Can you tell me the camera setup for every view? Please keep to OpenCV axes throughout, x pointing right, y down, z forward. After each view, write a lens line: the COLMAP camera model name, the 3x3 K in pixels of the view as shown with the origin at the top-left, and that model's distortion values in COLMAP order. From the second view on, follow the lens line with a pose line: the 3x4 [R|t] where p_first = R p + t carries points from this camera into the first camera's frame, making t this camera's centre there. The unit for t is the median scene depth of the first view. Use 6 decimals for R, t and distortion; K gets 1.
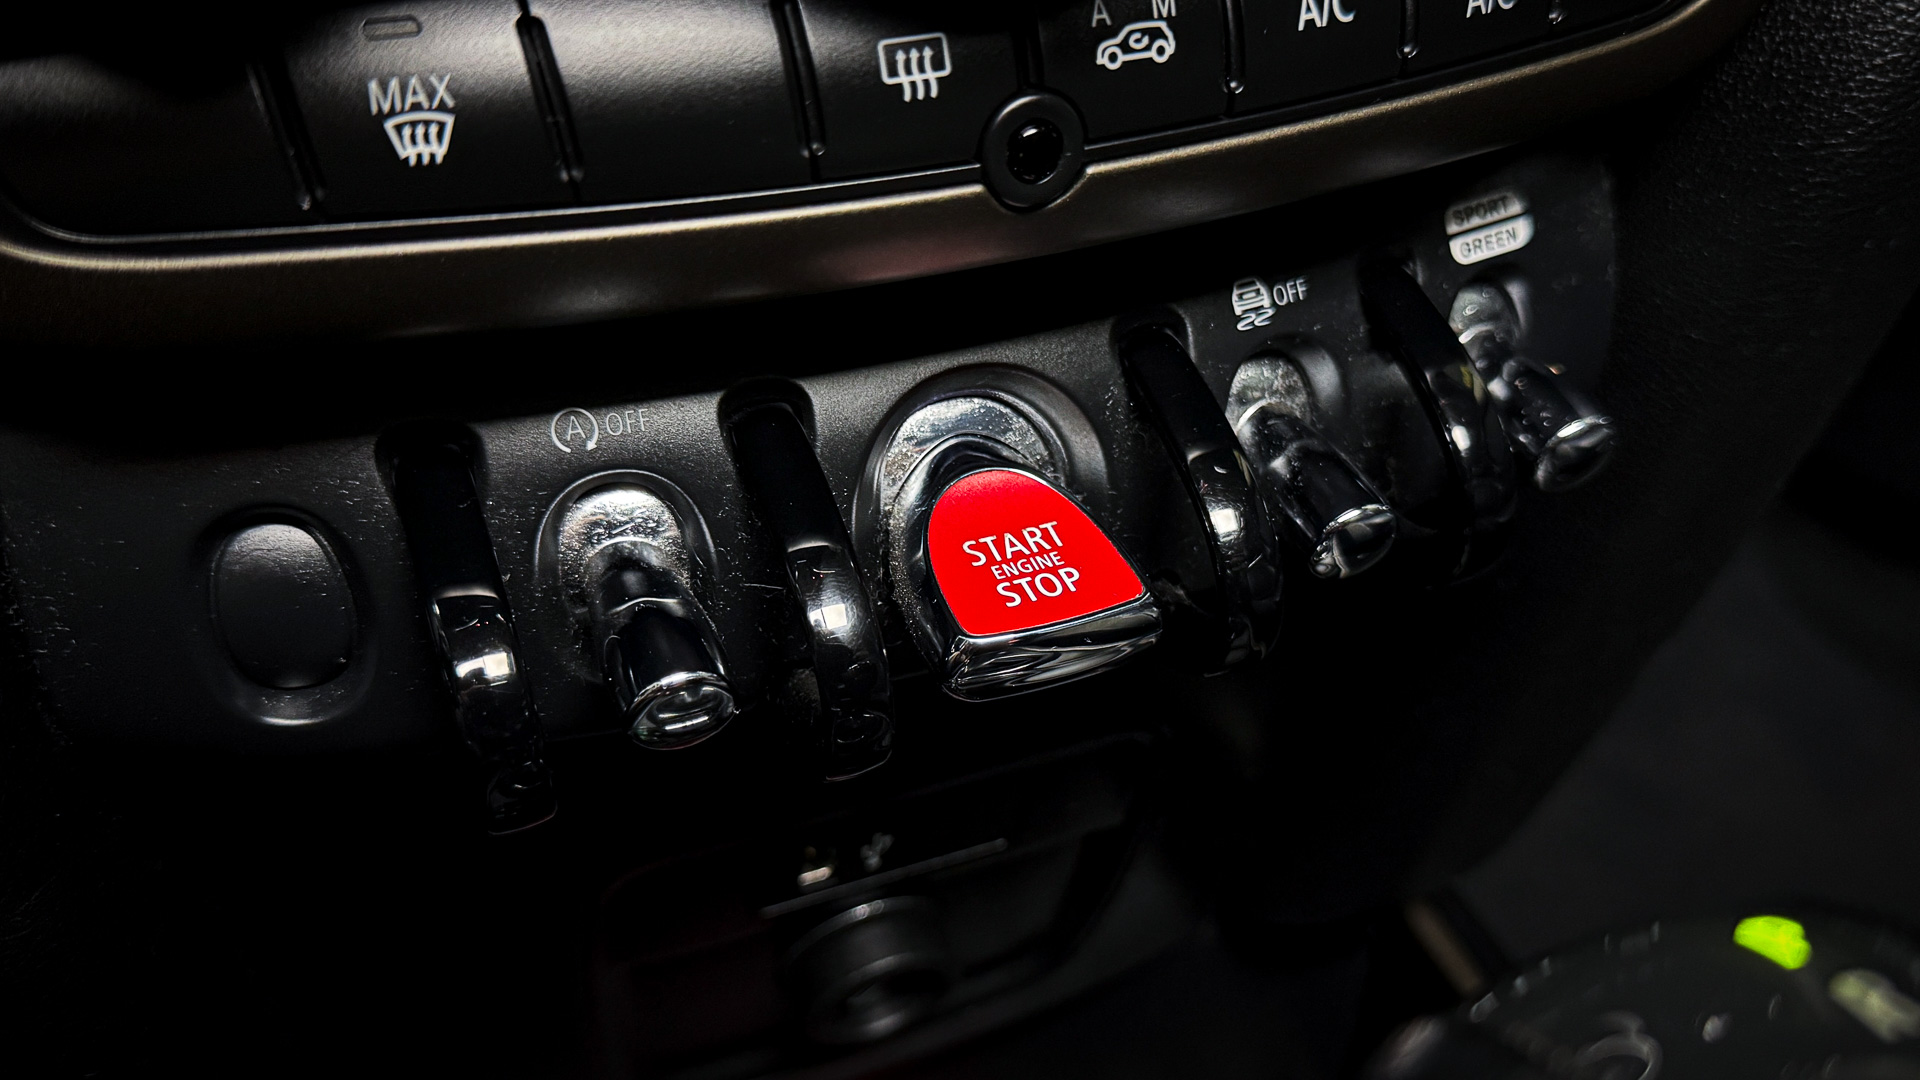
lens RADIAL K [[1747.1, 0, 960.0], [0, 1747.1, 540.0], [0, 0, 1]] dist [0.120307, -0.292109]
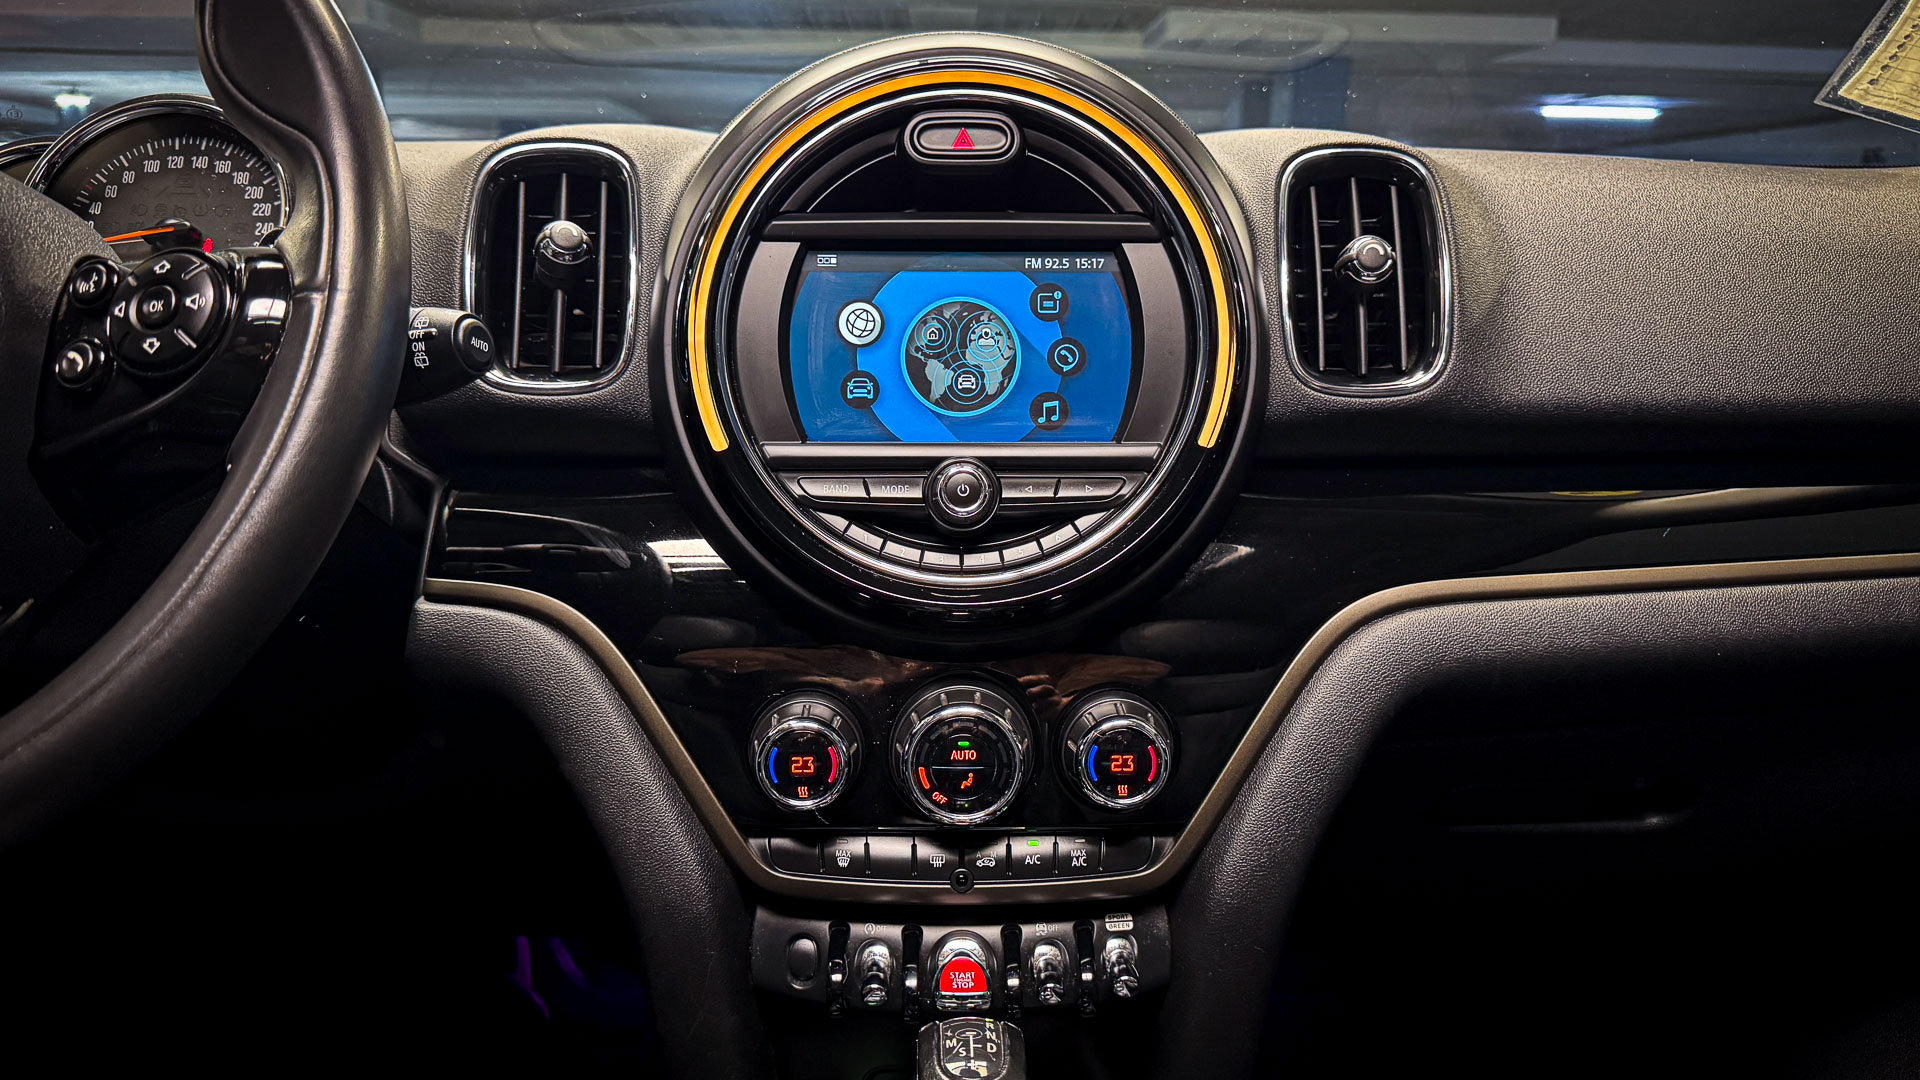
lens RADIAL K [[1392.2, 0, 948.4], [0, 1392.2, 543.9], [0, 0, 1]] dist [0.102813, -0.146748]
pose [[0.930291, 0.057711, -0.362255, 1.346887], [-0.204687, 0.901174, -0.382083, 0.421989], [0.304405, 0.429598, 0.850167, -2.681498]]
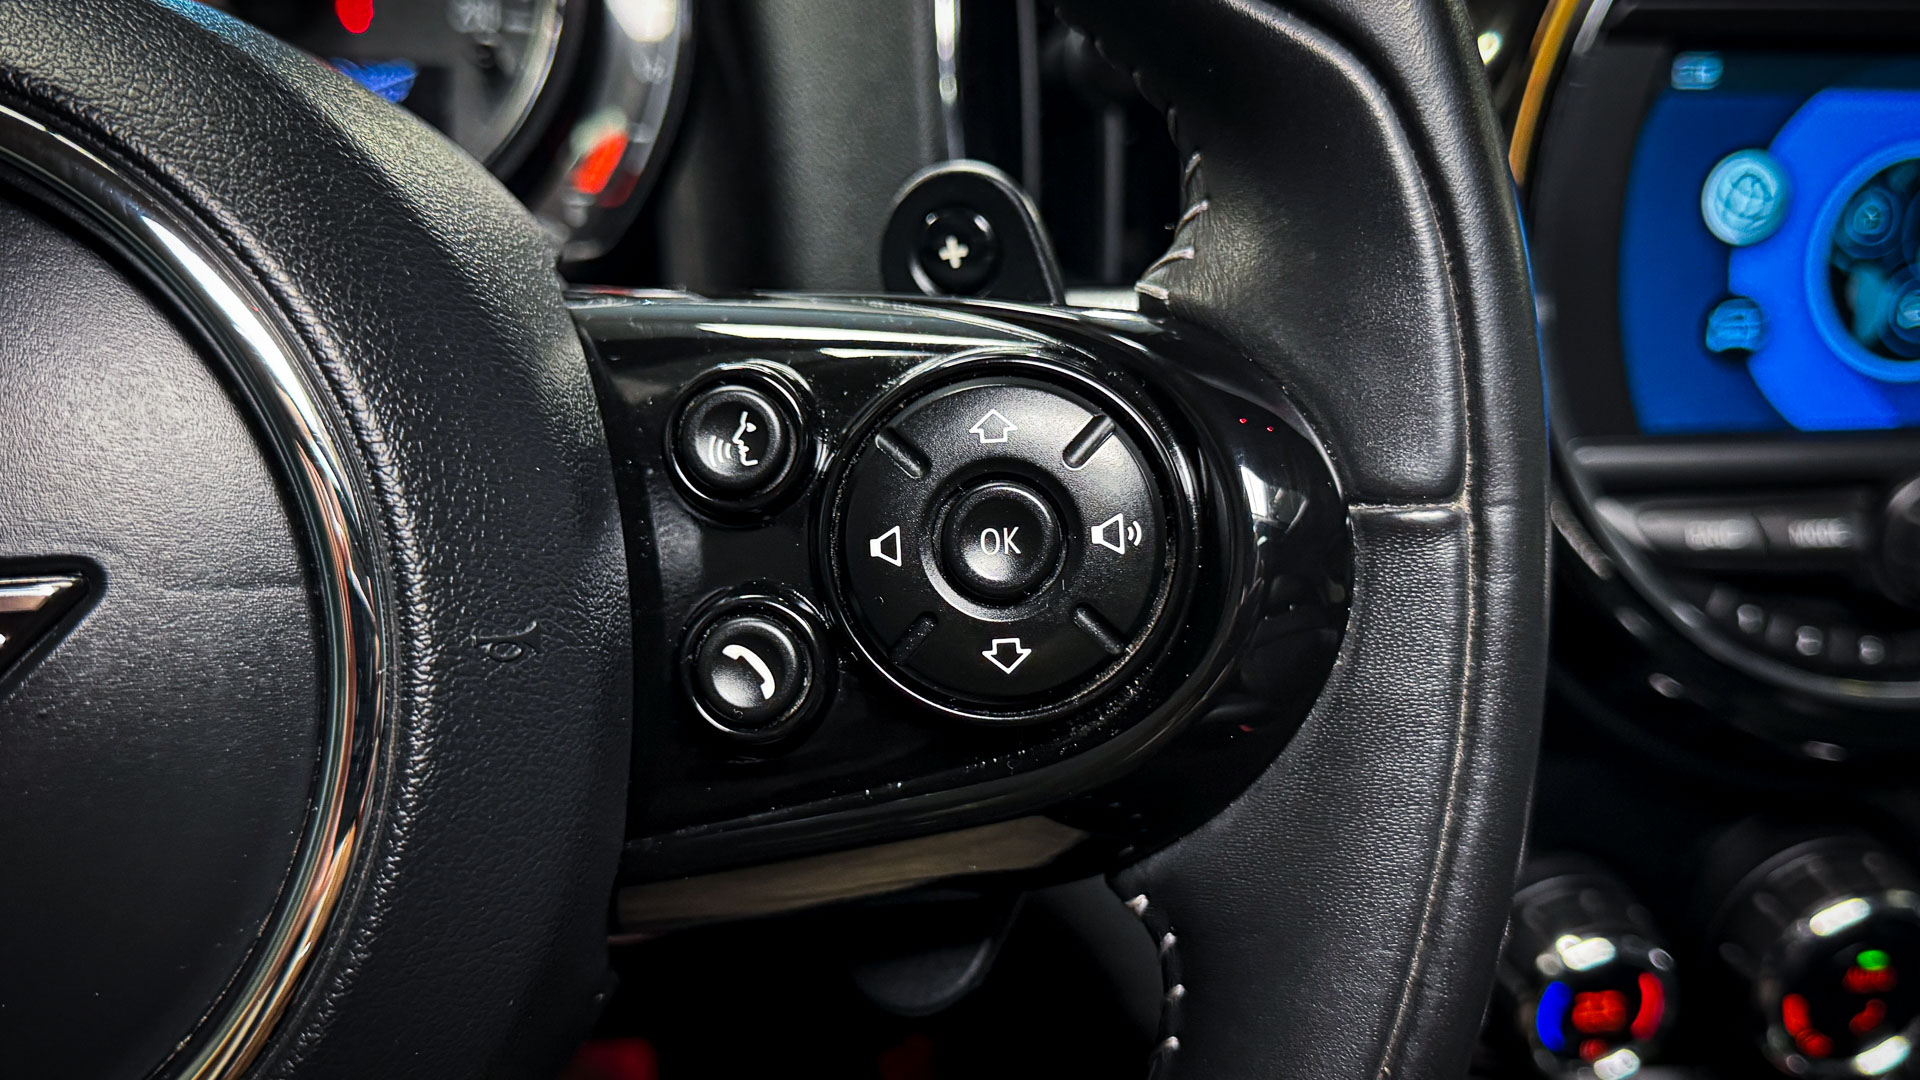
lens RADIAL K [[1747.1, 0, 960.0], [0, 1747.1, 540.0], [0, 0, 1]] dist [0.120307, -0.292109]
pose [[0.972968, 0.110080, -0.203015, -0.790764], [-0.146488, 0.973780, -0.174050, -0.470677], [0.178532, 0.199085, 0.963583, -2.252295]]
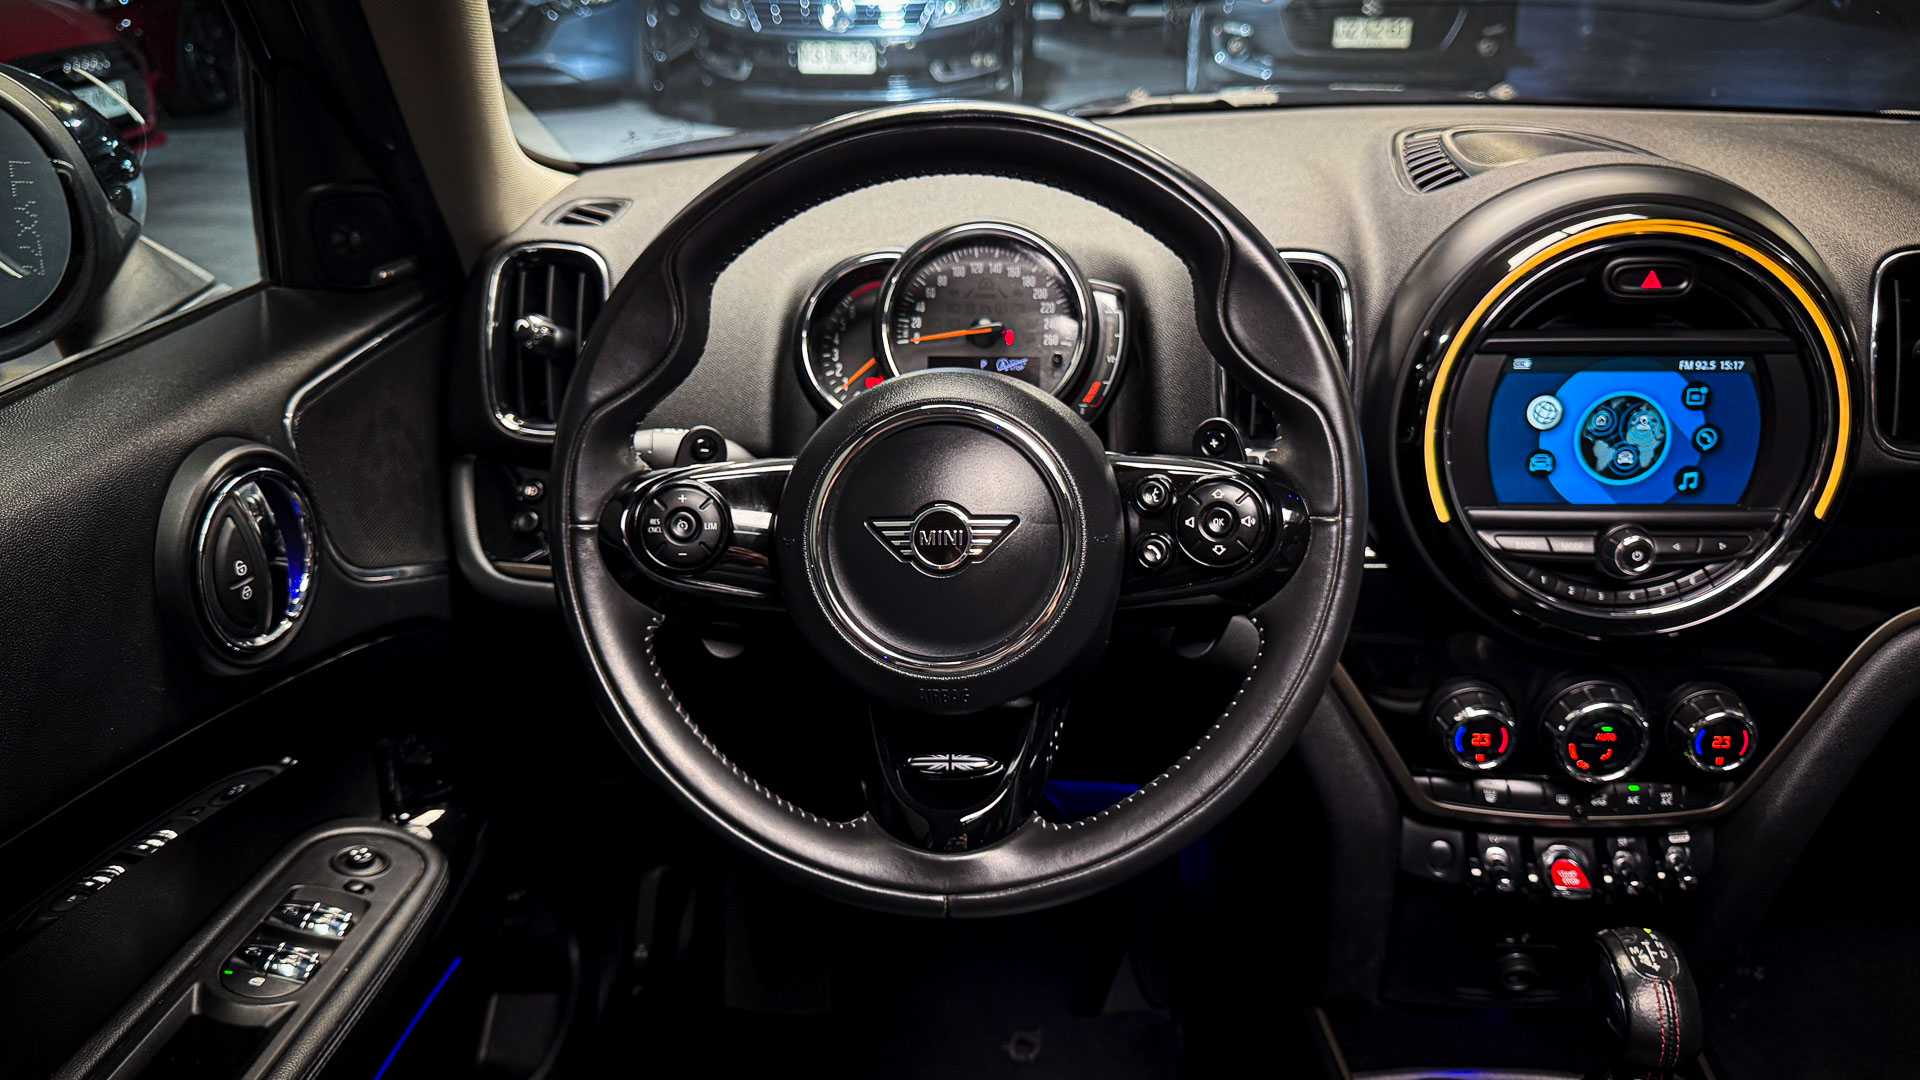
lens RADIAL K [[1396.7, 0, 946.2], [0, 1396.7, 547.7], [0, 0, 1]] dist [0.142856, -0.299136]
pose [[0.900261, 0.146852, -0.409834, -0.062154], [-0.225889, 0.962319, -0.151380, 0.164069], [0.372161, 0.228859, 0.899511, -4.933594]]
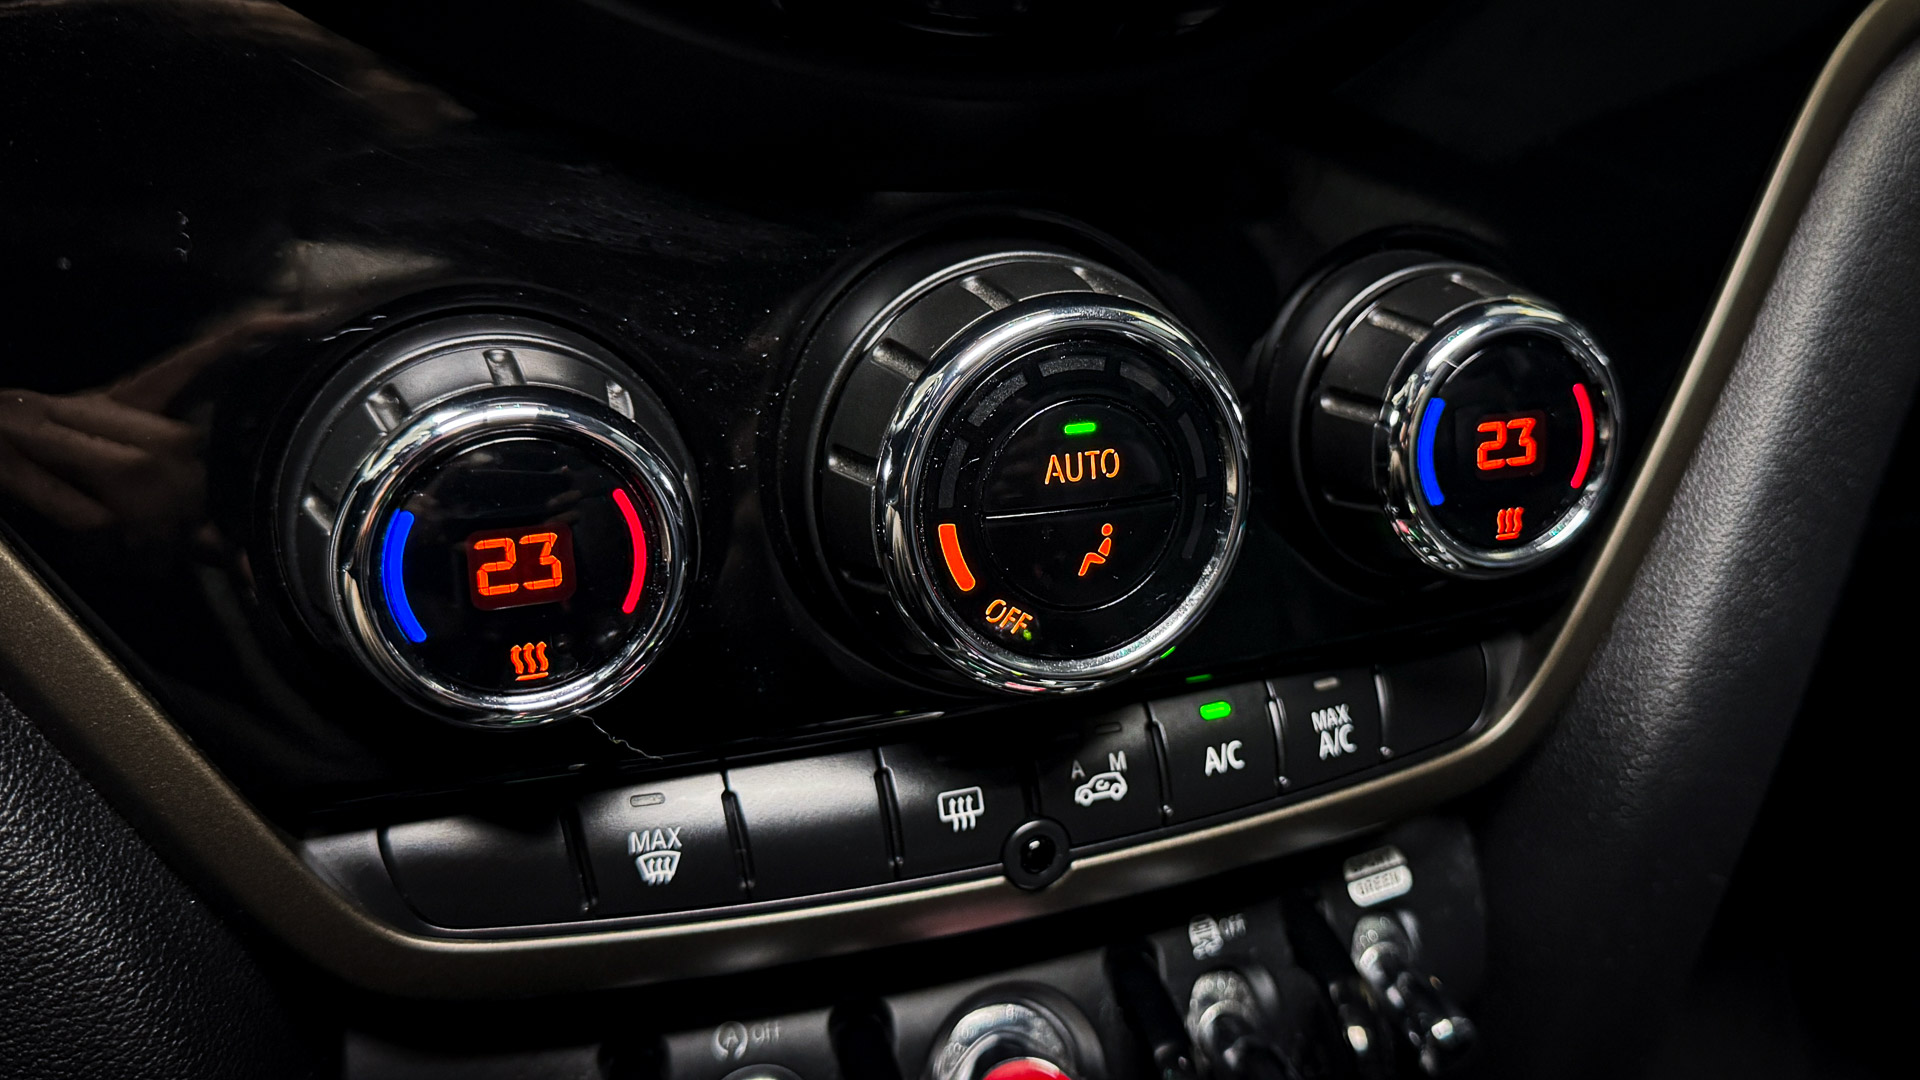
lens RADIAL K [[1830.8, 0, 1083.2], [0, 1830.8, 476.4], [0, 0, 1]] dist [0.139170, -0.340241]
pose [[0.999981, -0.002131, 0.005847, 0.074475], [0.003815, 0.952193, -0.305472, -0.039278], [-0.004916, 0.305489, 0.952183, -0.682575]]
